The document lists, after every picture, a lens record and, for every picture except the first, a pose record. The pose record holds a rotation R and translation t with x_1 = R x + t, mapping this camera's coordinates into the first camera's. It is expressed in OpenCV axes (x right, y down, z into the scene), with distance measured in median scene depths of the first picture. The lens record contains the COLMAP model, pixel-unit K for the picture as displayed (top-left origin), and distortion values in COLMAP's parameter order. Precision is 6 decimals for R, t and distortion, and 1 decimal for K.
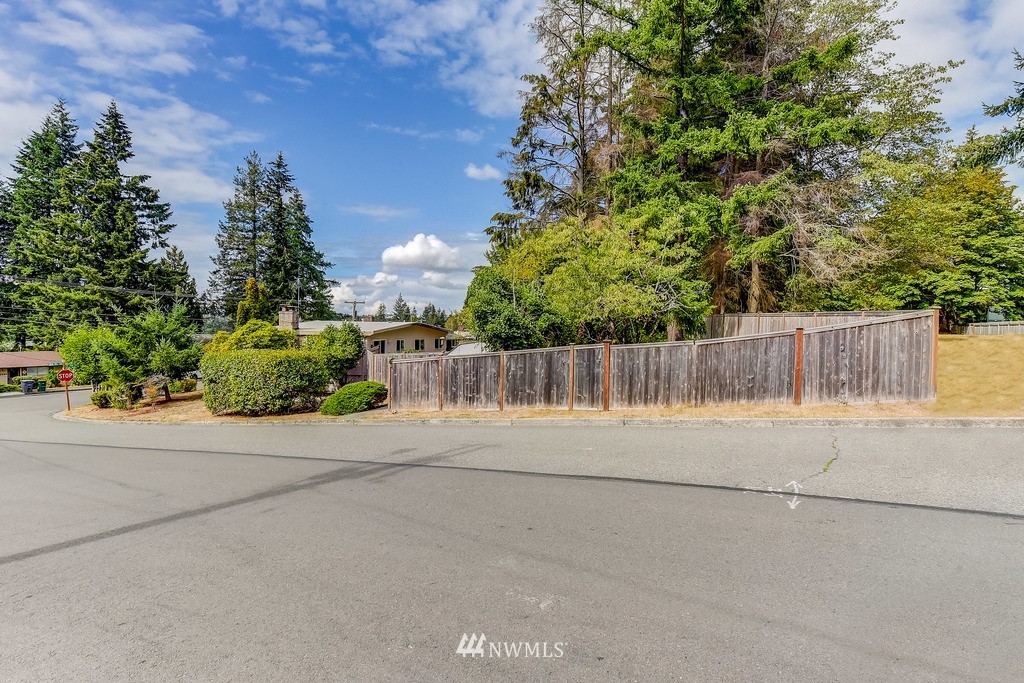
lens RADIAL K [[537.6, 0, 511.5], [0, 537.6, 331.1], [0, 0, 1]] dist [0.001500, 0.000674]
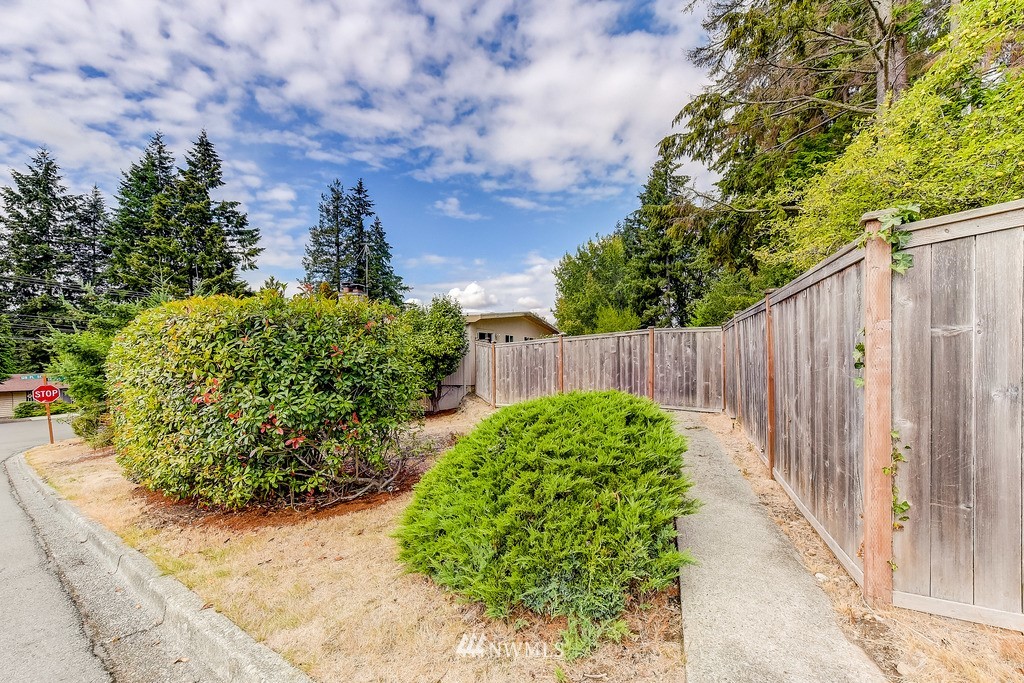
lens RADIAL K [[411.2, 0, 512.8], [0, 411.2, 345.2], [0, 0, 1]] dist [-0.002284, -0.000379]
pose [[0.996846, -0.025198, -0.075256, -0.087718], [0.023320, 0.999397, -0.025722, 0.023585], [0.075859, 0.023886, 0.996832, 0.249540]]
